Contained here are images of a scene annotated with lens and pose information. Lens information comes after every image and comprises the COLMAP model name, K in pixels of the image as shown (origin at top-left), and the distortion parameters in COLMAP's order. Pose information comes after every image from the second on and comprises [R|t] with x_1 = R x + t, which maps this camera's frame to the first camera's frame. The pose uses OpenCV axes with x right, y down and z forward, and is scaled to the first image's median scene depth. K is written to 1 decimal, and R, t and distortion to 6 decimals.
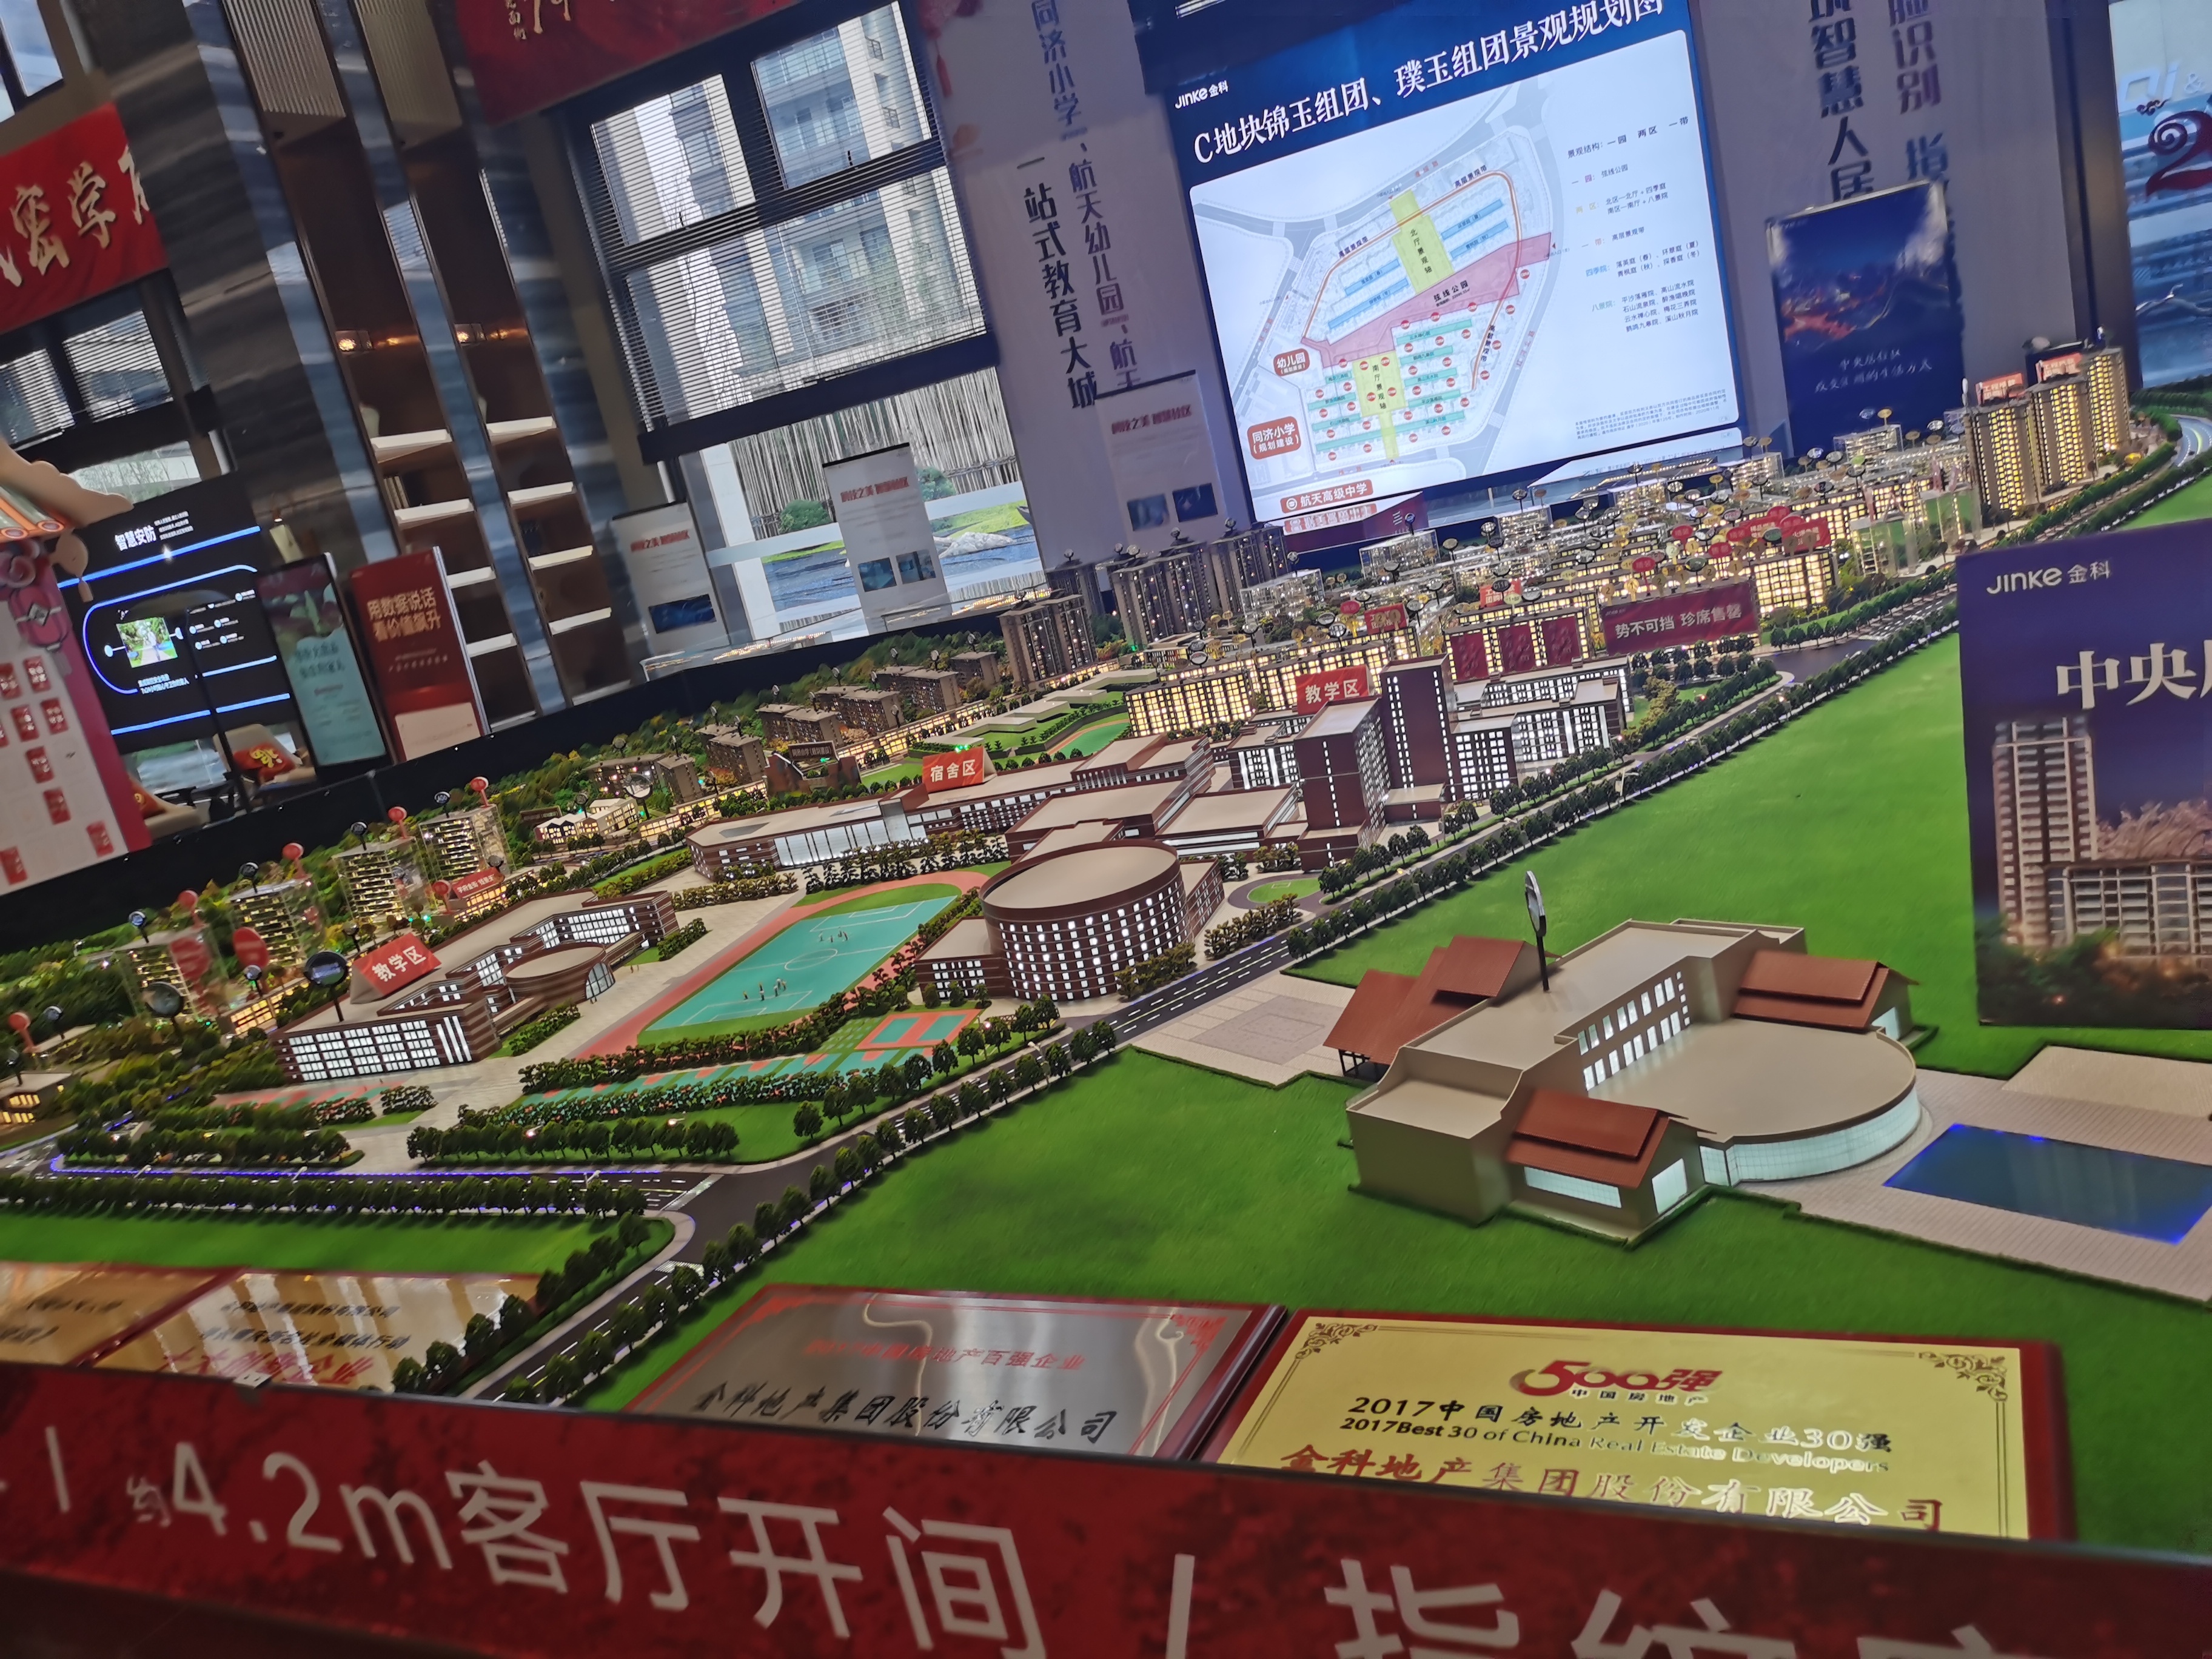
lens RADIAL K [[1680.9, 0, 1096.4], [0, 1680.9, 824.0], [0, 0, 1]] dist [0.041155, -0.036595]
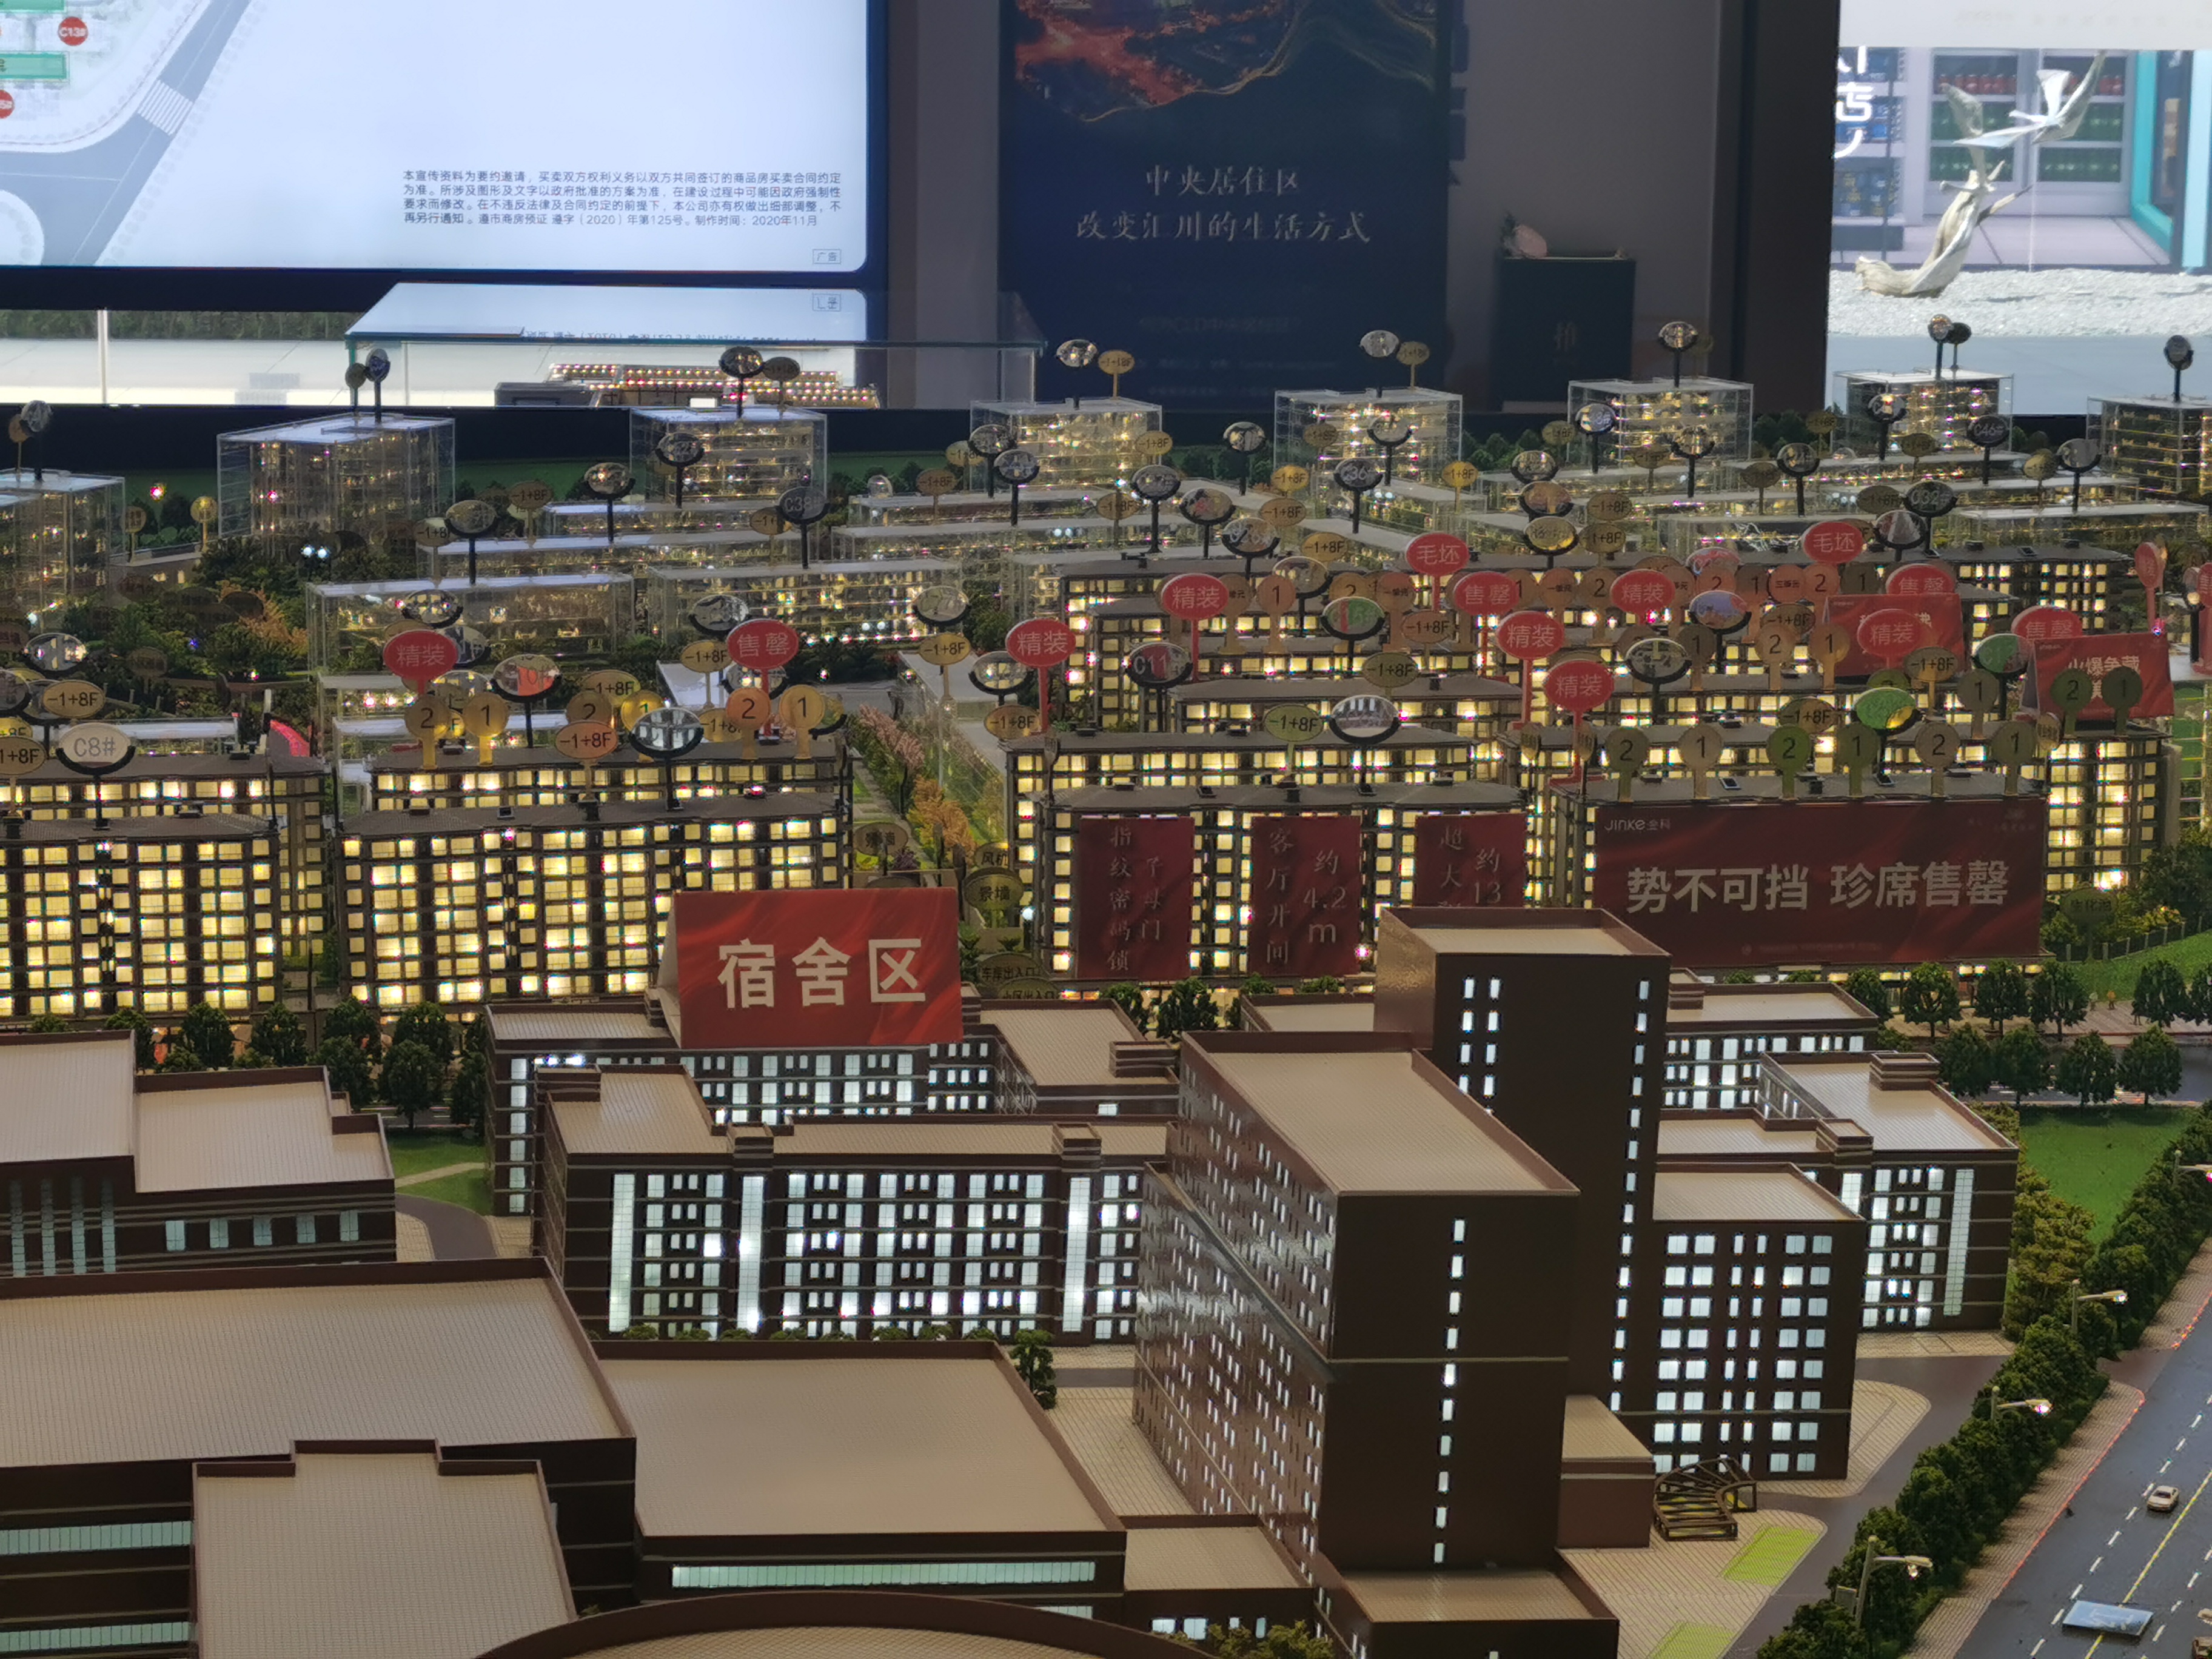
lens RADIAL K [[4931.5, 0, 1116.3], [0, 4931.5, 827.5], [0, 0, 1]] dist [0.083186, 0.000000]
pose [[0.836385, 0.146212, 0.528283, -0.229222], [-0.092177, 0.987560, -0.127390, -0.007048], [-0.540337, 0.057852, 0.839457, 0.332093]]
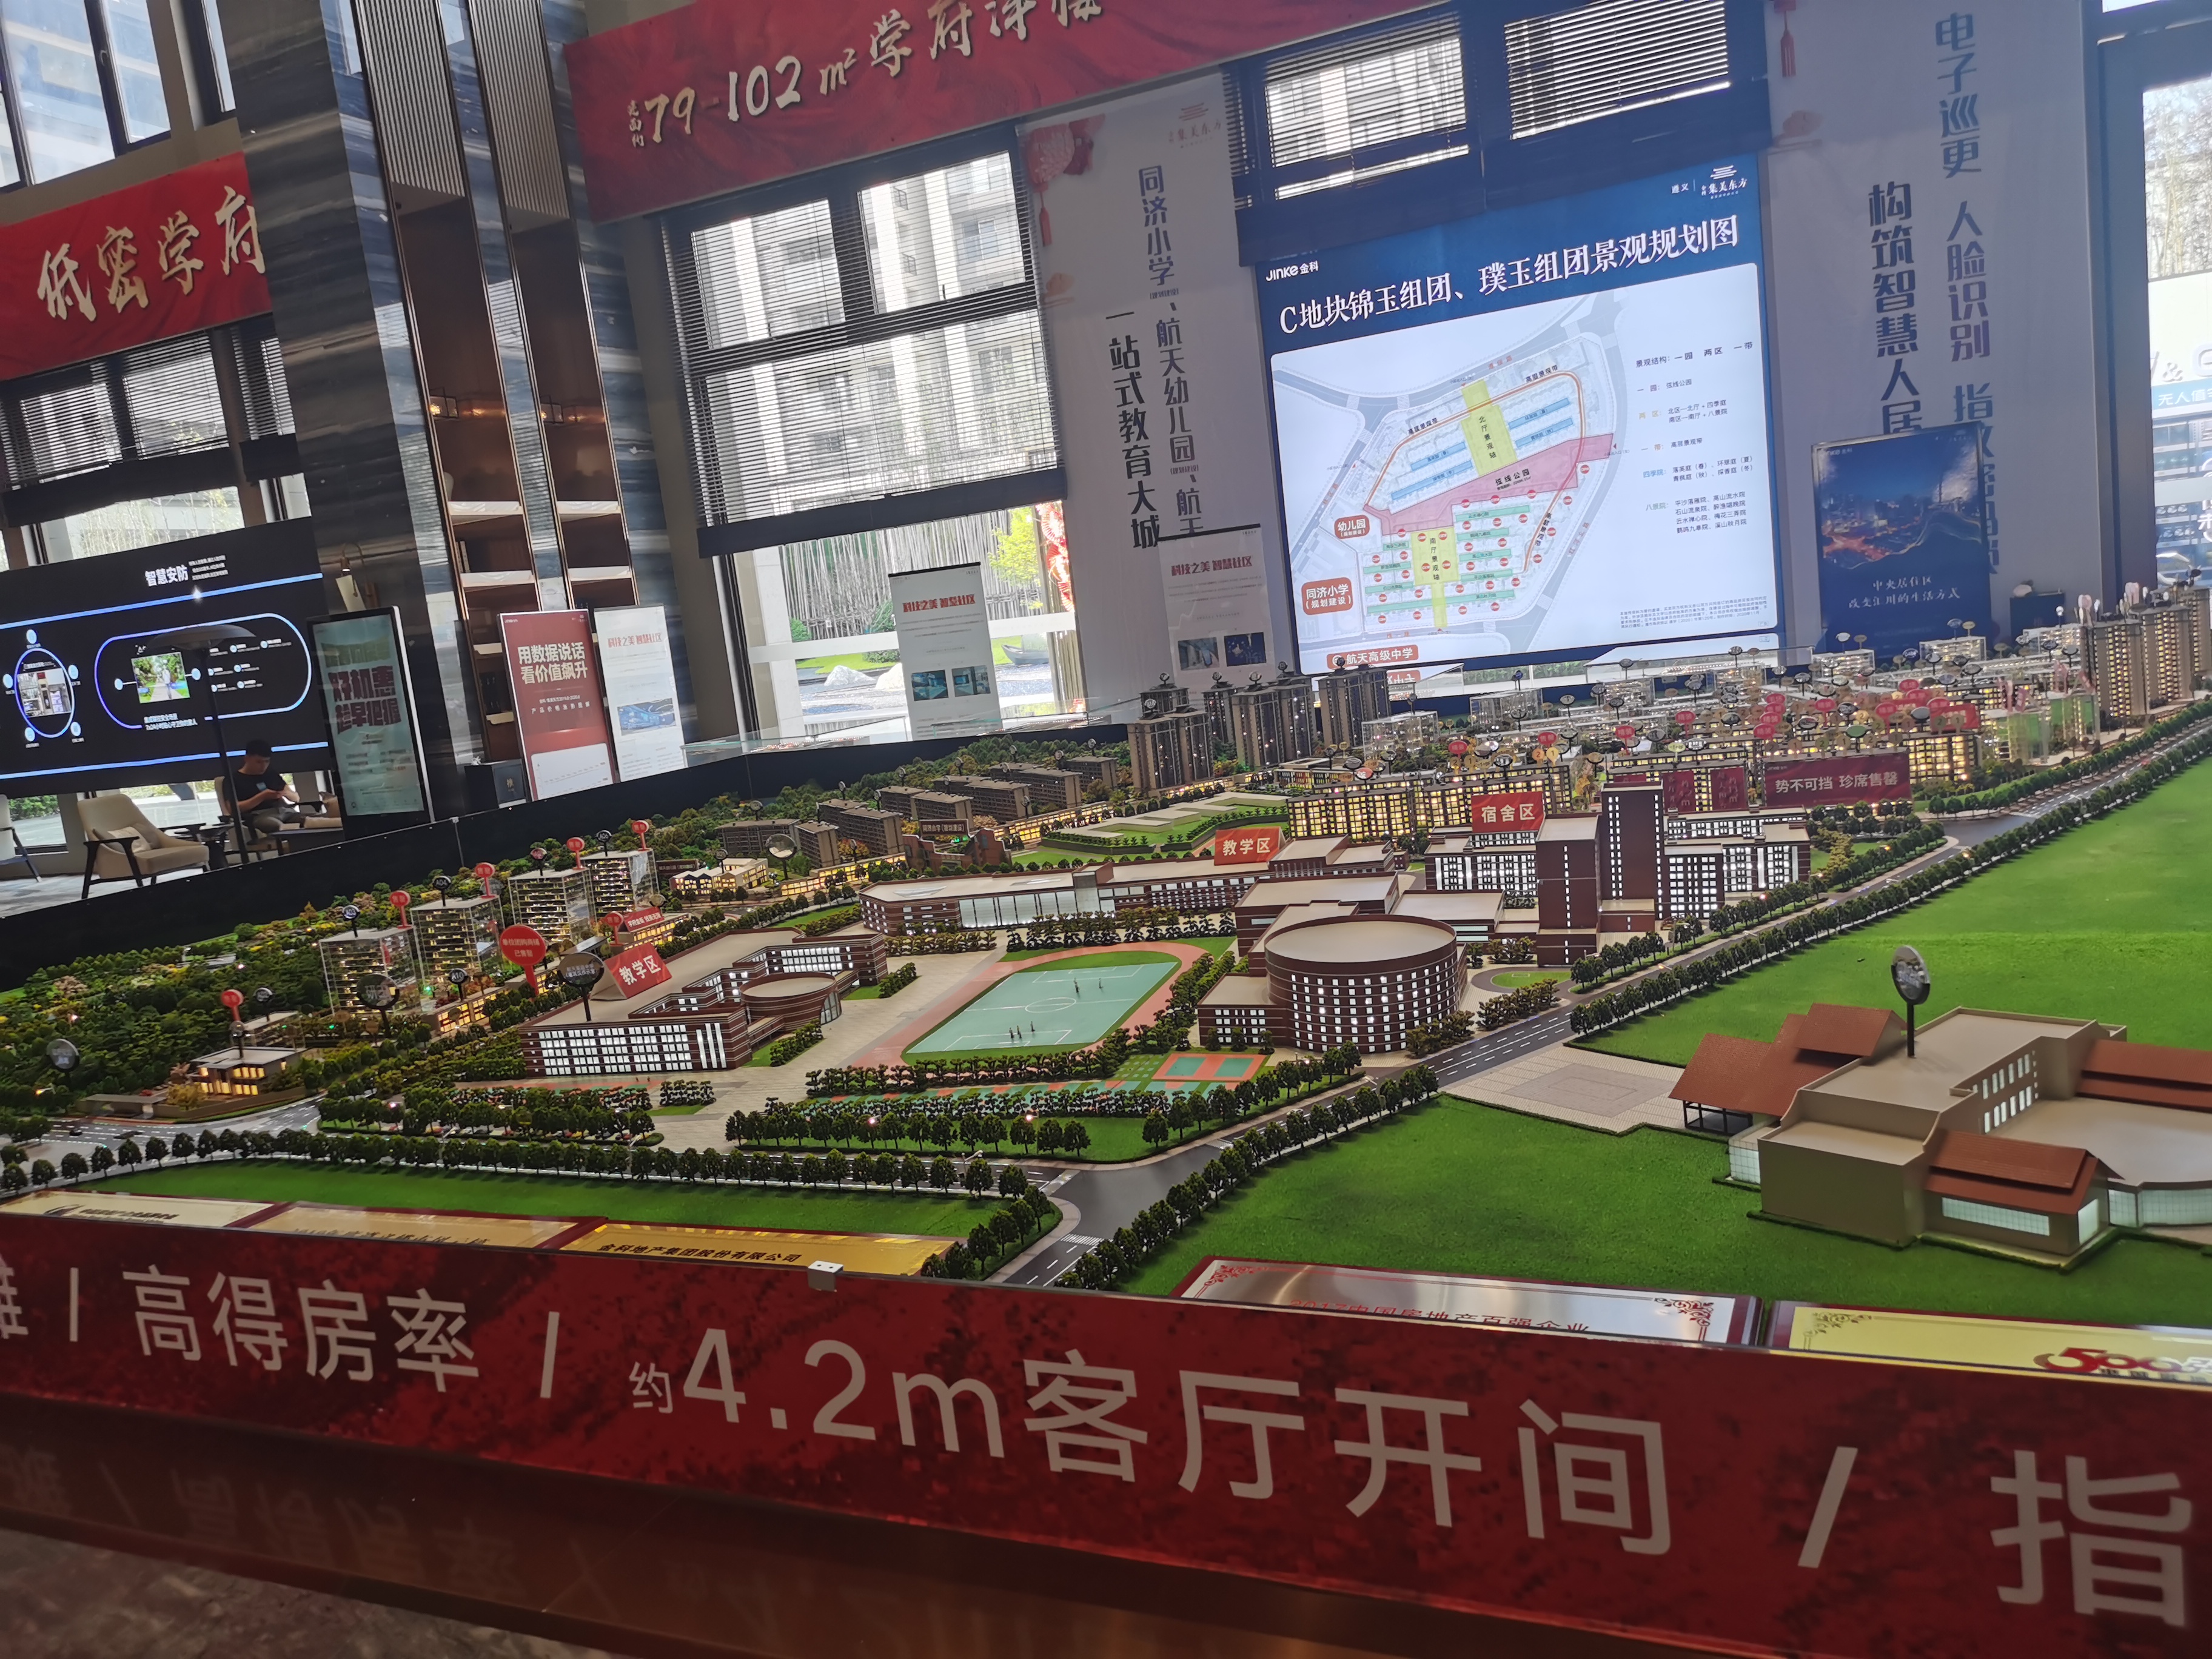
lens RADIAL K [[1680.9, 0, 1100.8], [0, 1680.9, 829.2], [0, 0, 1]] dist [0.041155, -0.036595]
pose [[0.994004, 0.103487, 0.035308, -0.154547], [-0.100093, 0.991152, -0.087169, 0.049698], [-0.044016, 0.083113, 0.995568, -0.043099]]
